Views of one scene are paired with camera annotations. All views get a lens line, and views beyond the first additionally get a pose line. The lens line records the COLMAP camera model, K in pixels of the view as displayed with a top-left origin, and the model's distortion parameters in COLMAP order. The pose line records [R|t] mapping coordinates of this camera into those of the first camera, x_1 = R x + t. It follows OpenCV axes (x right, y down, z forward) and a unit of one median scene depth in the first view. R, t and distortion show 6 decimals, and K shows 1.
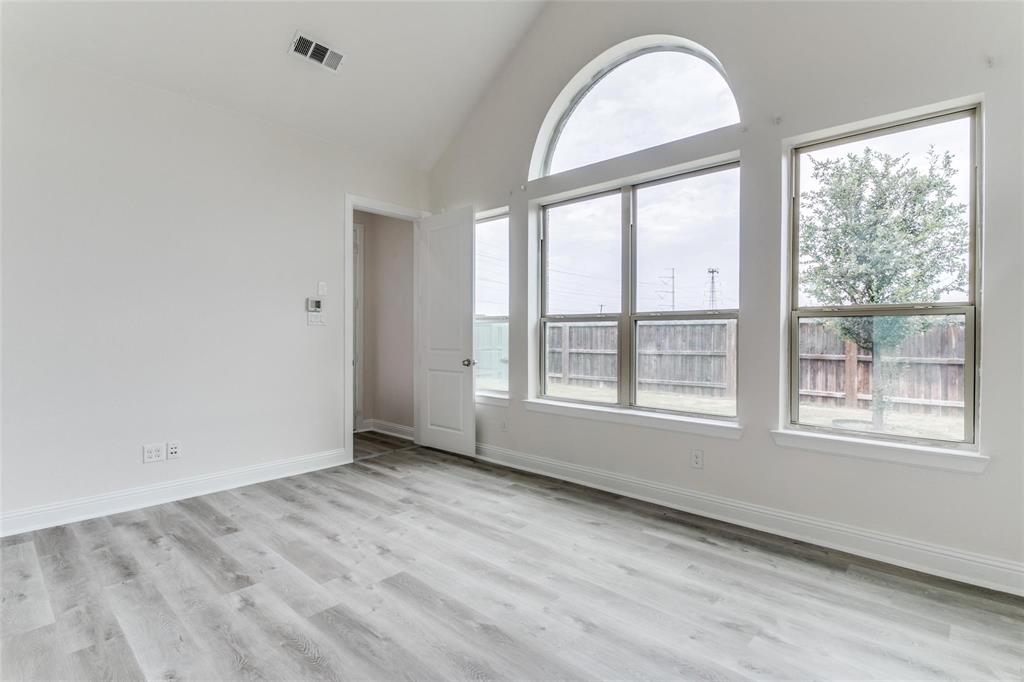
lens RADIAL K [[490.0, 0, 514.5], [0, 490.0, 336.5], [0, 0, 1]] dist [-0.017871, -0.000067]
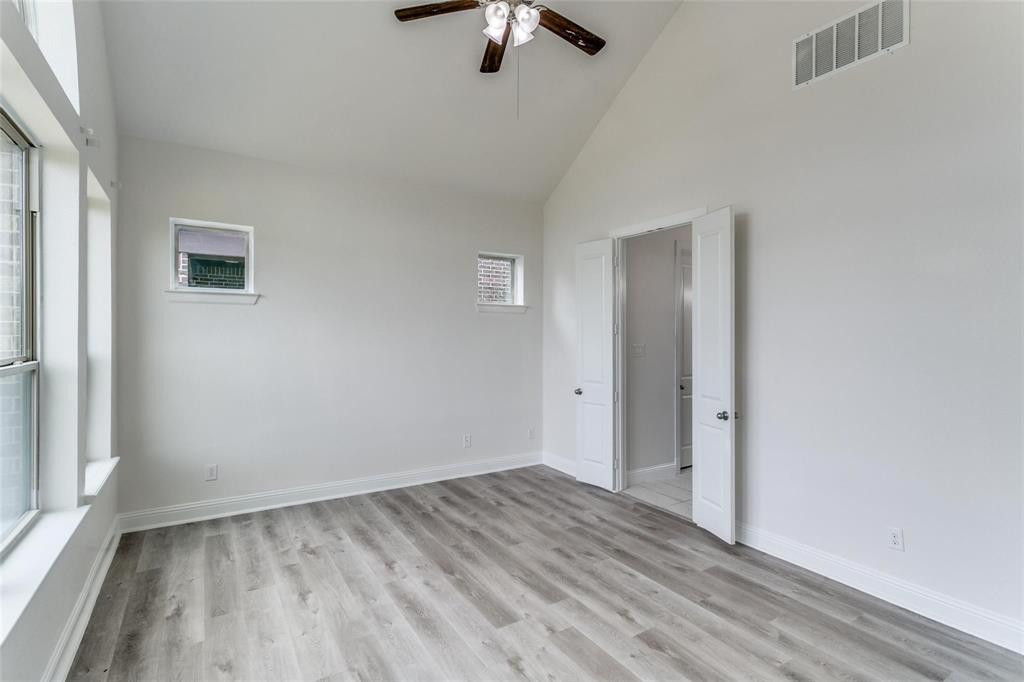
lens RADIAL K [[490.0, 0, 511.0], [0, 490.0, 335.1], [0, 0, 1]] dist [-0.017871, -0.000067]
pose [[-0.964485, -0.011861, 0.263872, -0.543182], [-0.008418, 0.999864, 0.014176, -0.148150], [-0.264004, 0.011452, -0.964454, 2.062793]]
